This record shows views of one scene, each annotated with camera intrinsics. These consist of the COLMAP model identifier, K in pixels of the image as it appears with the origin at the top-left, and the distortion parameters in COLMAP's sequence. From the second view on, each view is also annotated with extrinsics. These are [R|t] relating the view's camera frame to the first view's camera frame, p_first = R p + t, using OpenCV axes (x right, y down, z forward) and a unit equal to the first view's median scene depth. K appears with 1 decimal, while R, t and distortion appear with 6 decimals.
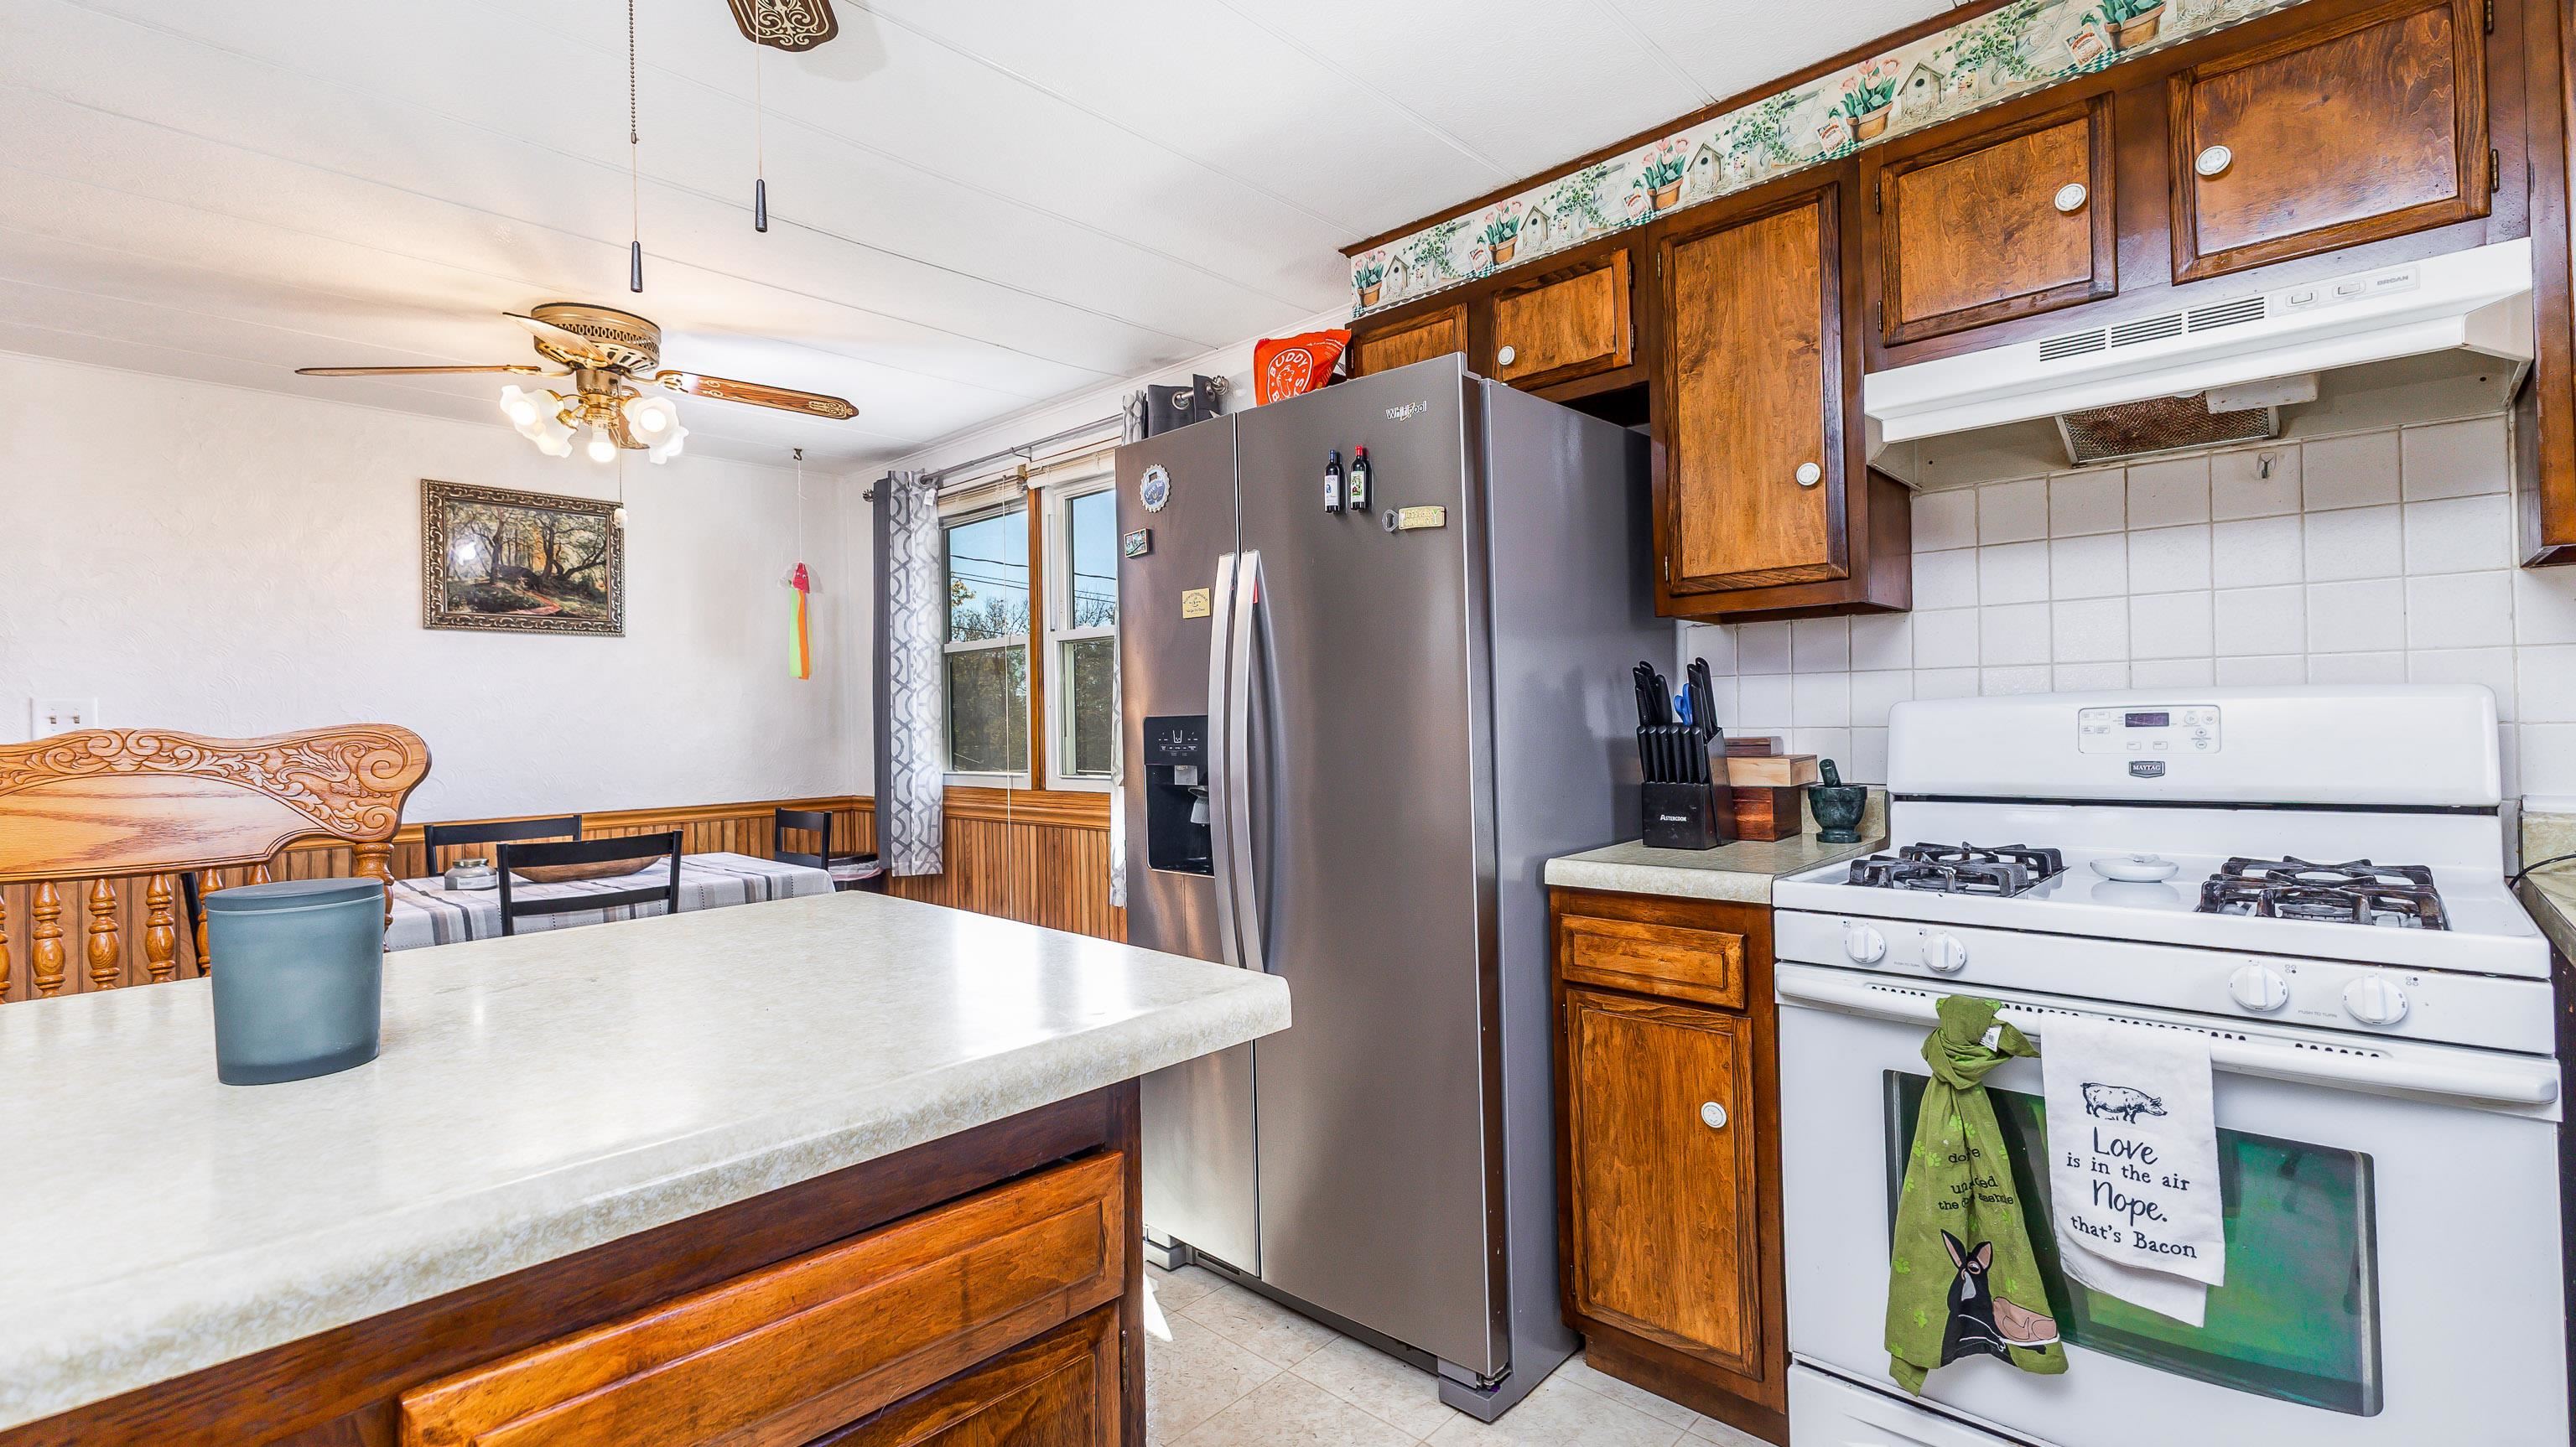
lens RADIAL K [[1118.5, 0, 1301.1], [0, 1118.5, 706.1], [0, 0, 1]] dist [0.003557, -0.001919]
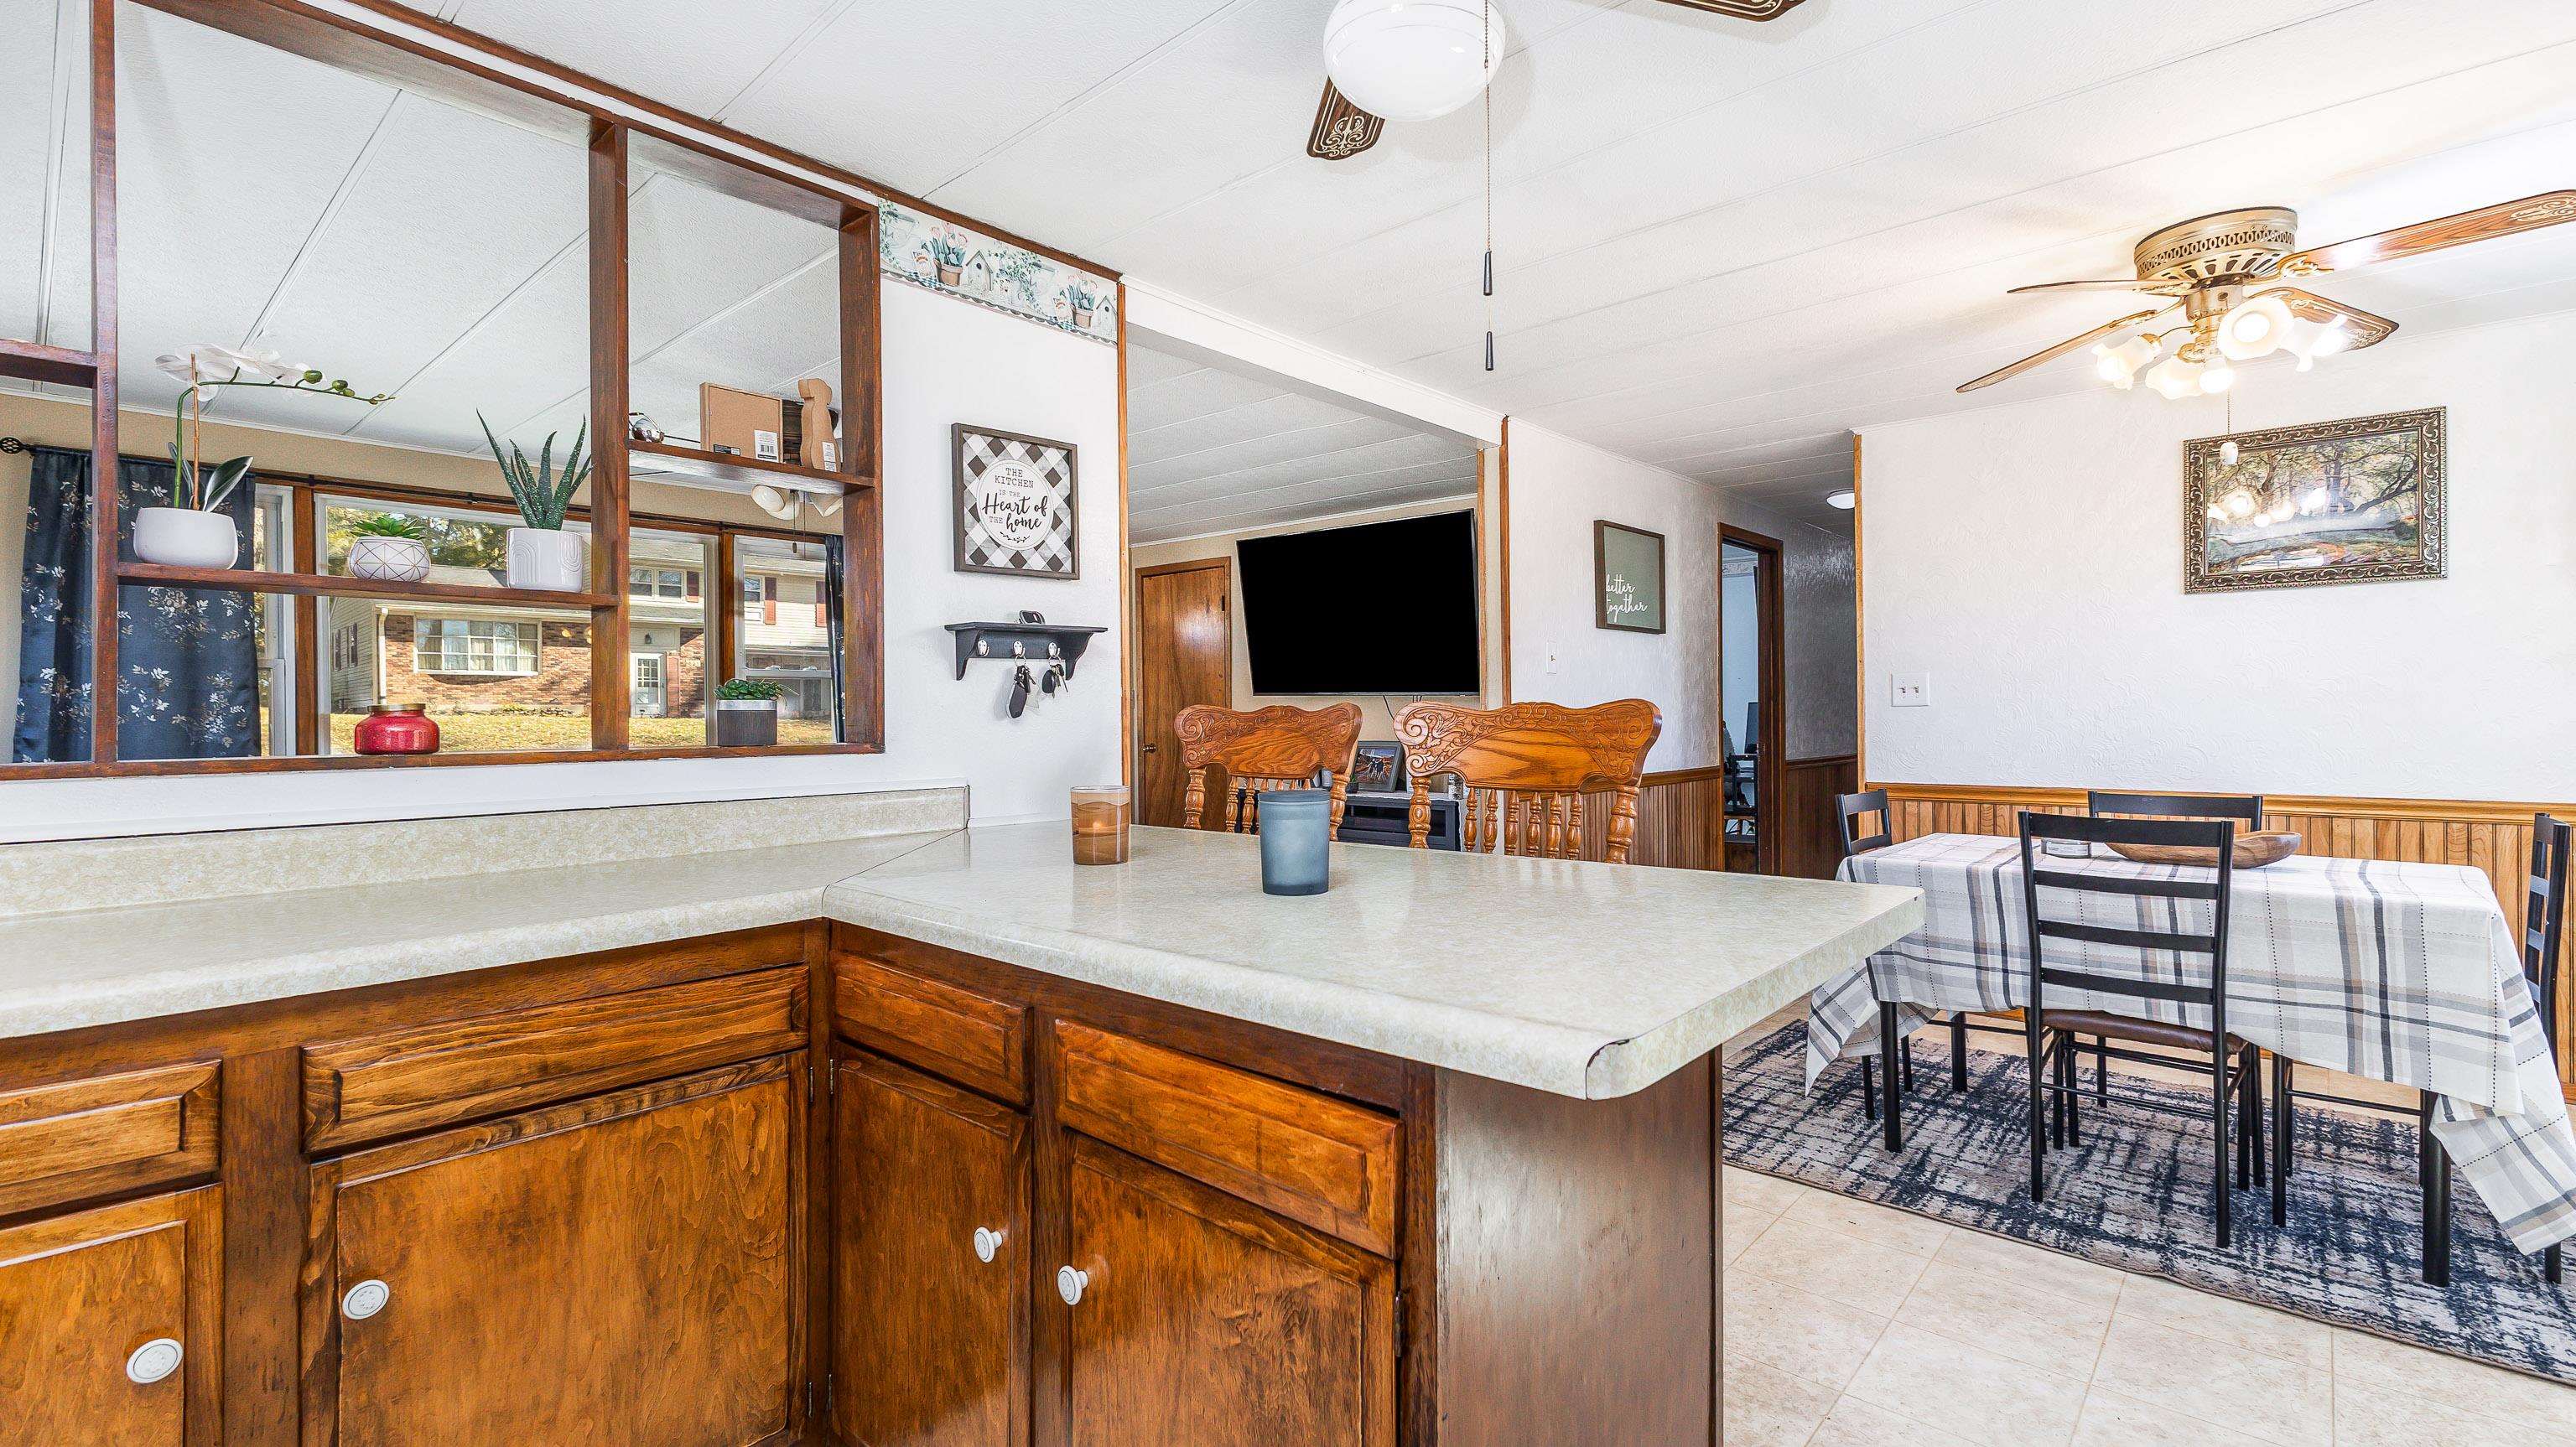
lens RADIAL K [[1118.5, 0, 1291.2], [0, 1118.5, 717.9], [0, 0, 1]] dist [0.003557, -0.001919]
pose [[0.020686, 0.020878, -0.999568, 0.297810], [0.024168, 0.999479, 0.021376, 0.000055], [0.999494, -0.024600, 0.020171, 0.309774]]
